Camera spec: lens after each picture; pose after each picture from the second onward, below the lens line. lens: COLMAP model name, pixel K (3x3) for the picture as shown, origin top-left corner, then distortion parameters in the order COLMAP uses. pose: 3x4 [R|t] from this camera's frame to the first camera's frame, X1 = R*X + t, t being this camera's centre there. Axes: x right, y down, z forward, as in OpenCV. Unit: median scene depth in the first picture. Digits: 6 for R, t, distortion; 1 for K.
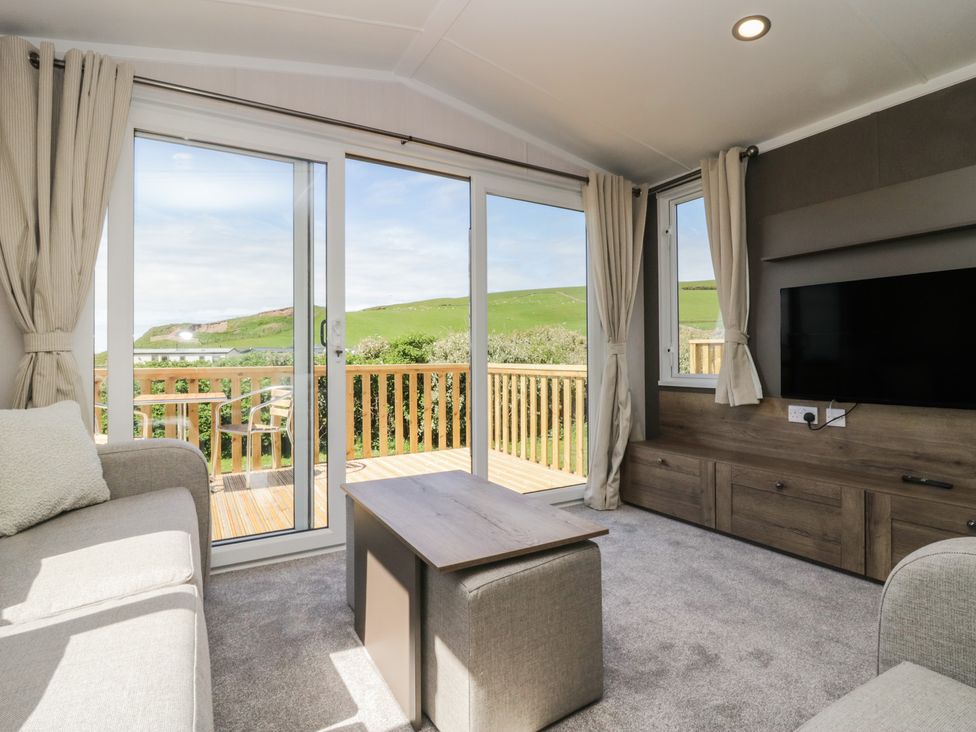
lens RADIAL K [[517.3, 0, 492.4], [0, 517.3, 353.0], [0, 0, 1]] dist [-0.002371, -0.012733]
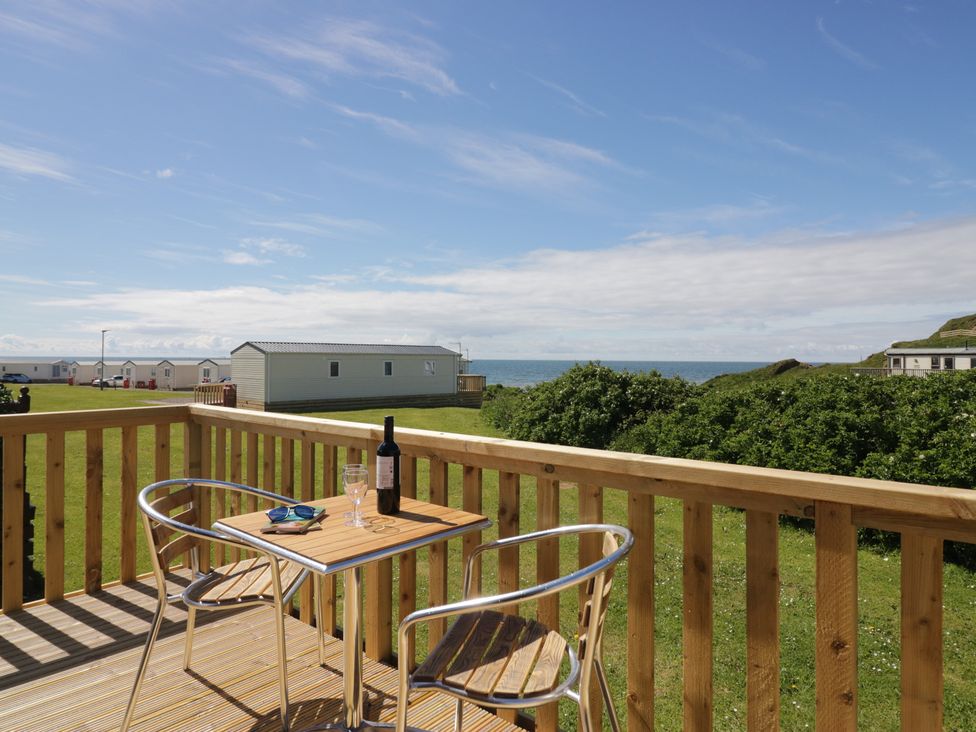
lens RADIAL K [[626.3, 0, 490.8], [0, 626.3, 362.8], [0, 0, 1]] dist [-0.007898, -0.004101]
pose [[0.335551, 0.017210, -0.941865, -0.141941], [0.000084, 0.999833, 0.018299, -0.066515], [0.942022, -0.006220, 0.335494, 1.318754]]
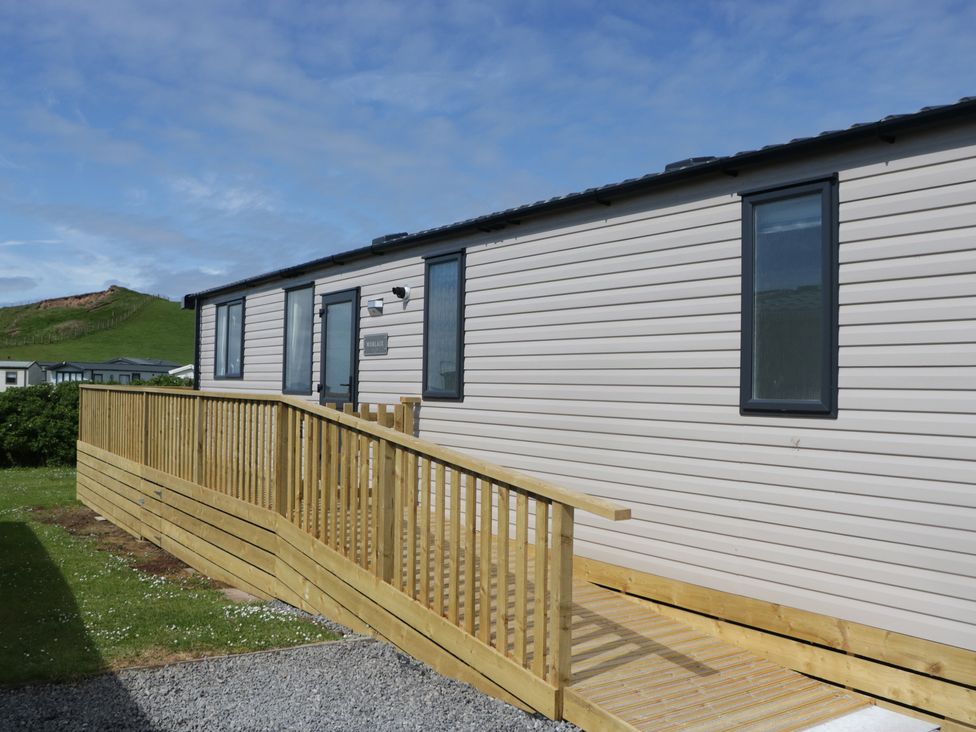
lens RADIAL K [[937.1, 0, 488.0], [0, 937.1, 365.3], [0, 0, 1]] dist [-0.114811, 0.000000]
pose [[0.997939, 0.030671, 0.056357, 0.514742], [-0.029789, 0.999421, -0.016427, -0.047652], [-0.056828, 0.014715, 0.998276, -4.481659]]
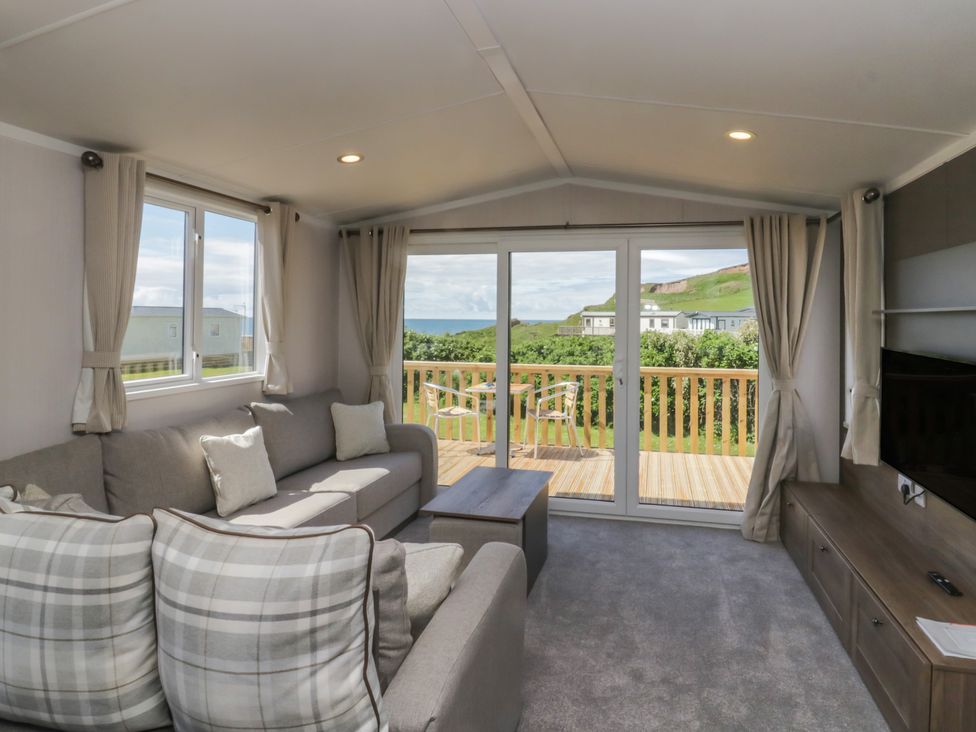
lens RADIAL K [[592.3, 0, 516.6], [0, 592.3, 312.4], [0, 0, 1]] dist [-0.006386, -0.010588]
pose [[0.721709, 0.007623, -0.692155, 0.809374], [-0.007122, 0.999968, 0.003586, -0.183511], [0.692160, 0.002341, 0.721740, -0.222691]]
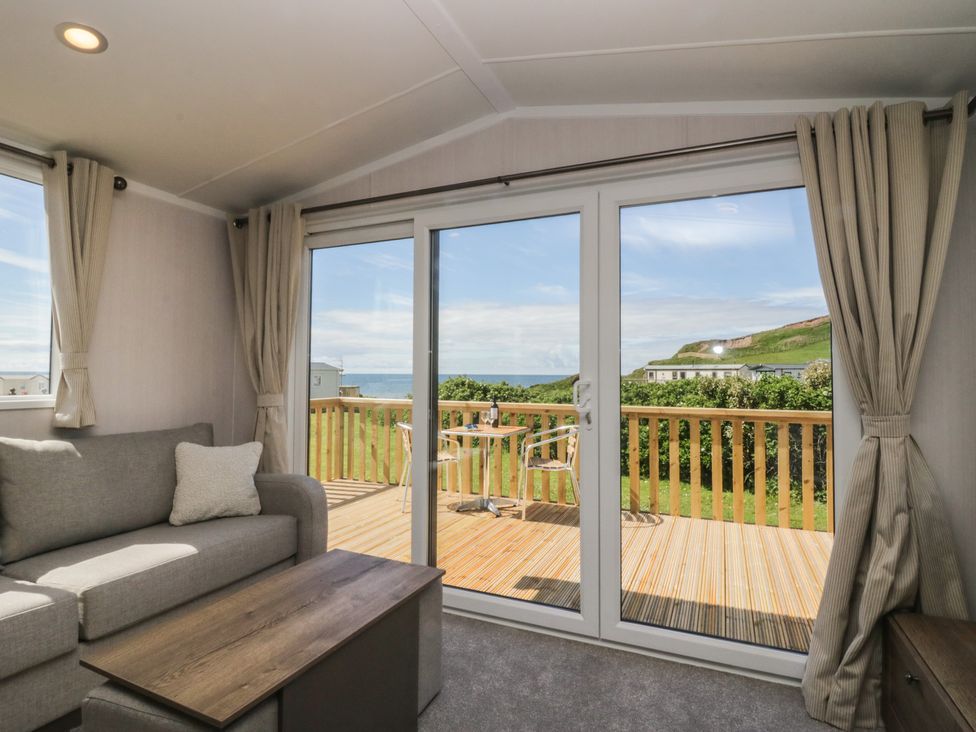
lens RADIAL K [[517.3, 0, 488.9], [0, 517.3, 353.0], [0, 0, 1]] dist [-0.002371, -0.012733]
pose [[0.576414, -0.020809, -0.816893, 0.538008], [-0.001278, 0.999652, -0.026366, -0.085221], [0.817157, 0.016242, 0.576186, 0.451090]]
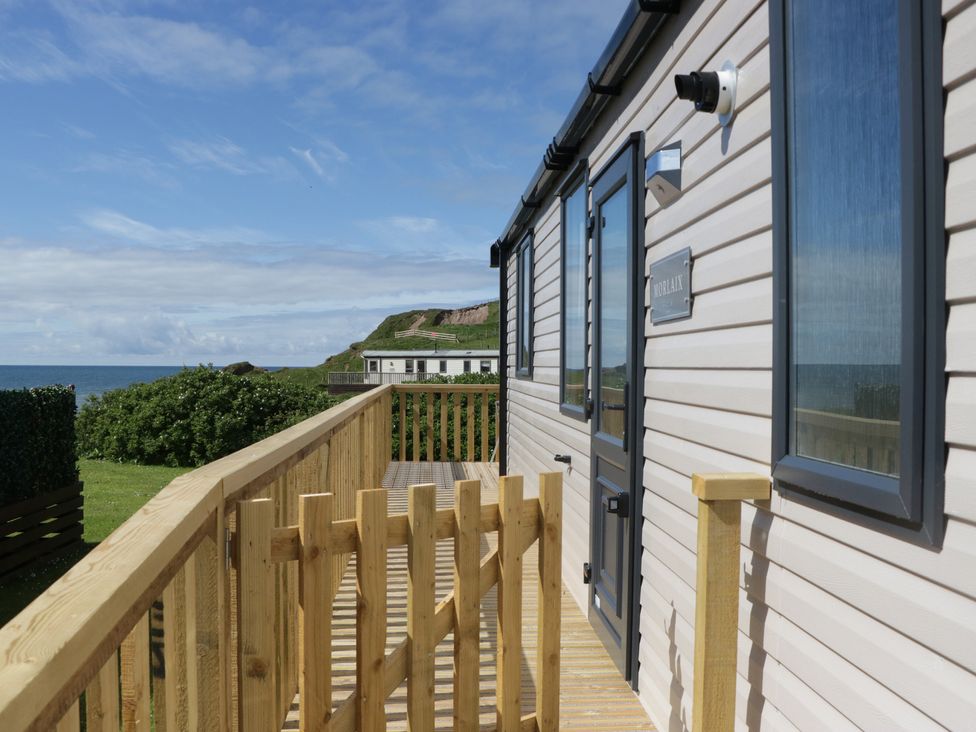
lens RADIAL K [[939.6, 0, 488.7], [0, 939.6, 370.5], [0, 0, 1]] dist [-0.114217, 0.000000]
pose [[0.893503, 0.014845, -0.448813, 0.601407], [-0.007520, 0.999808, 0.018098, -0.085964], [0.448995, -0.012796, 0.893443, -2.252277]]
